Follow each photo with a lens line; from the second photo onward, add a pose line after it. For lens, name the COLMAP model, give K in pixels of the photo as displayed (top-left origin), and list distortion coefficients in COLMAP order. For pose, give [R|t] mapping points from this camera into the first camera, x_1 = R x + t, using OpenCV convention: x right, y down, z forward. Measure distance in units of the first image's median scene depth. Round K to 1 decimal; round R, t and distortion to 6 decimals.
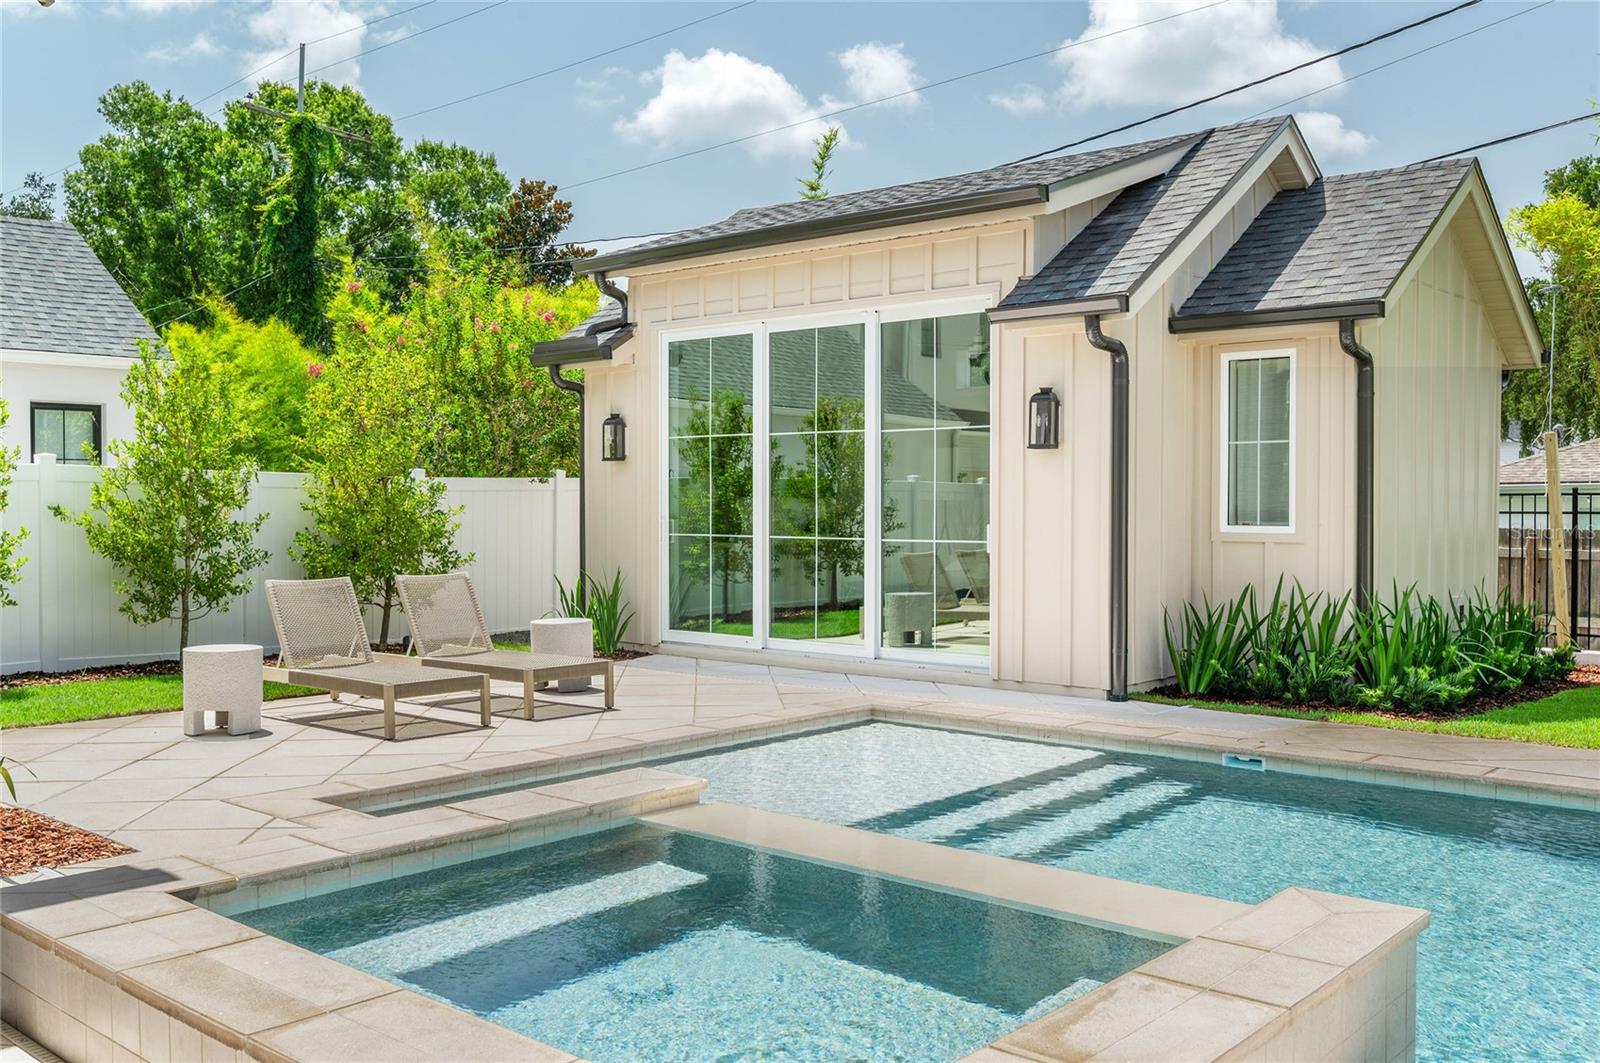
lens RADIAL K [[1427.0, 0, 800.0], [0, 1427.0, 531.5], [0, 0, 1]] dist [-0.026909, -0.008001]
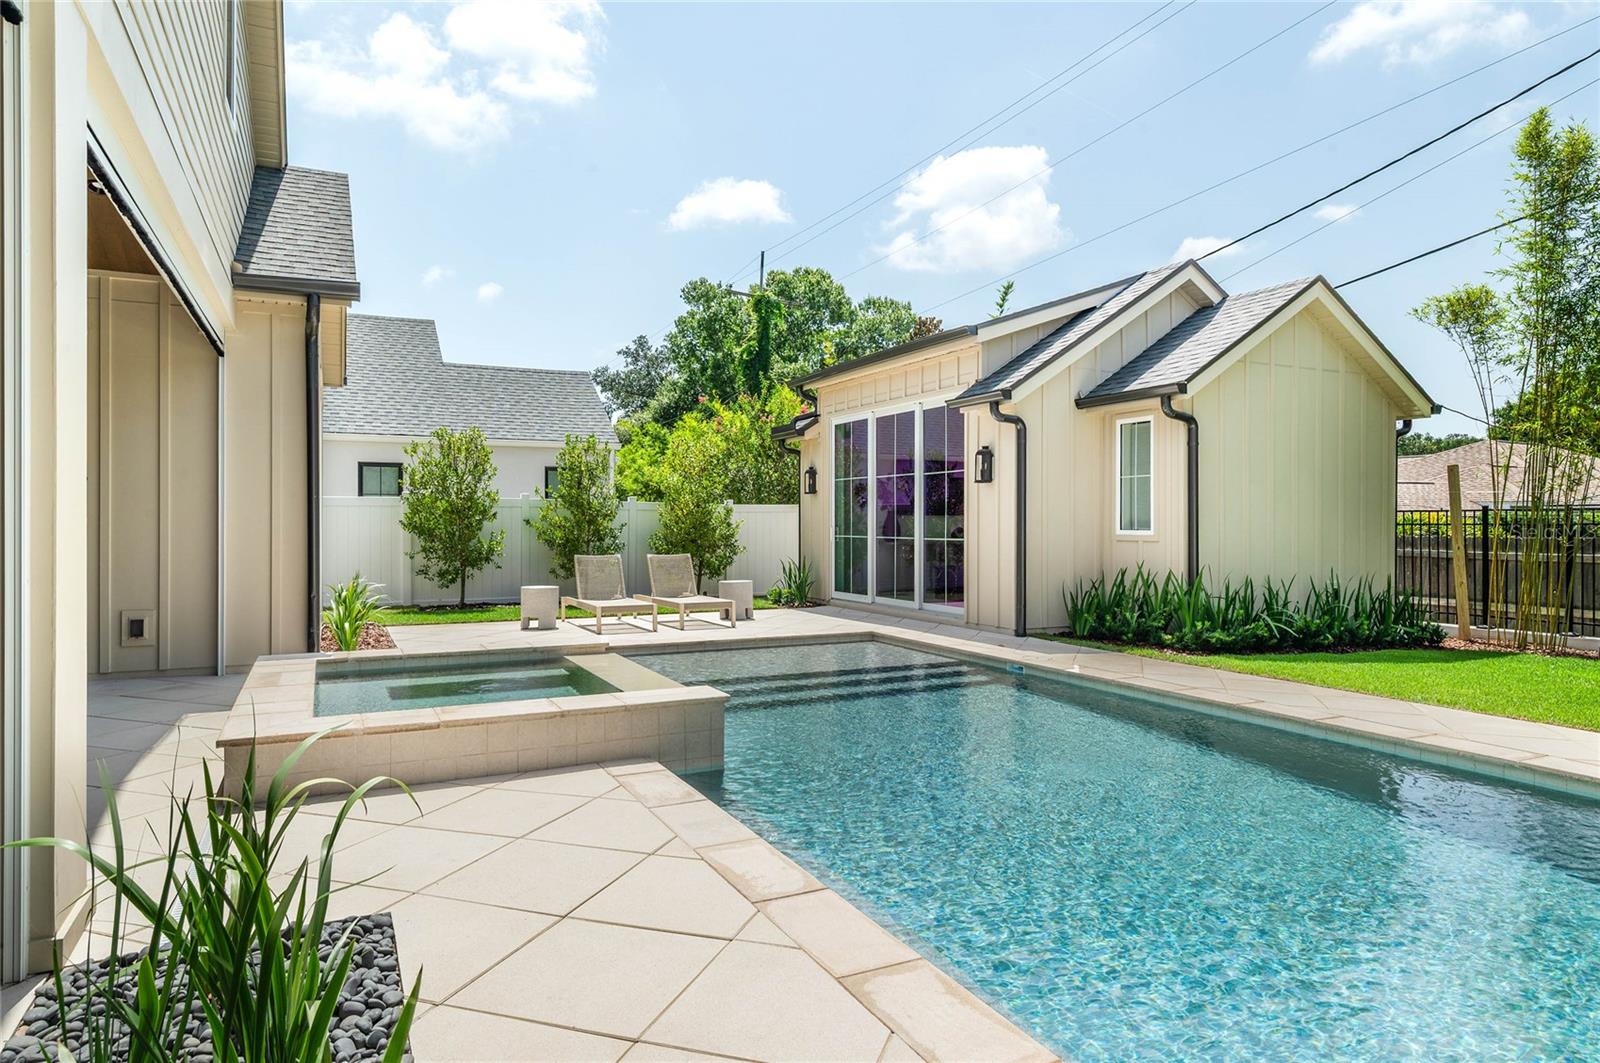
lens RADIAL K [[959.1, 0, 800.0], [0, 959.1, 531.5], [0, 0, 1]] dist [-0.003160, -0.000041]
pose [[0.922427, 0.003137, -0.386158, 0.346612], [-0.008524, 0.999889, -0.012240, 0.011886], [0.386077, 0.014583, 0.922351, -0.092586]]
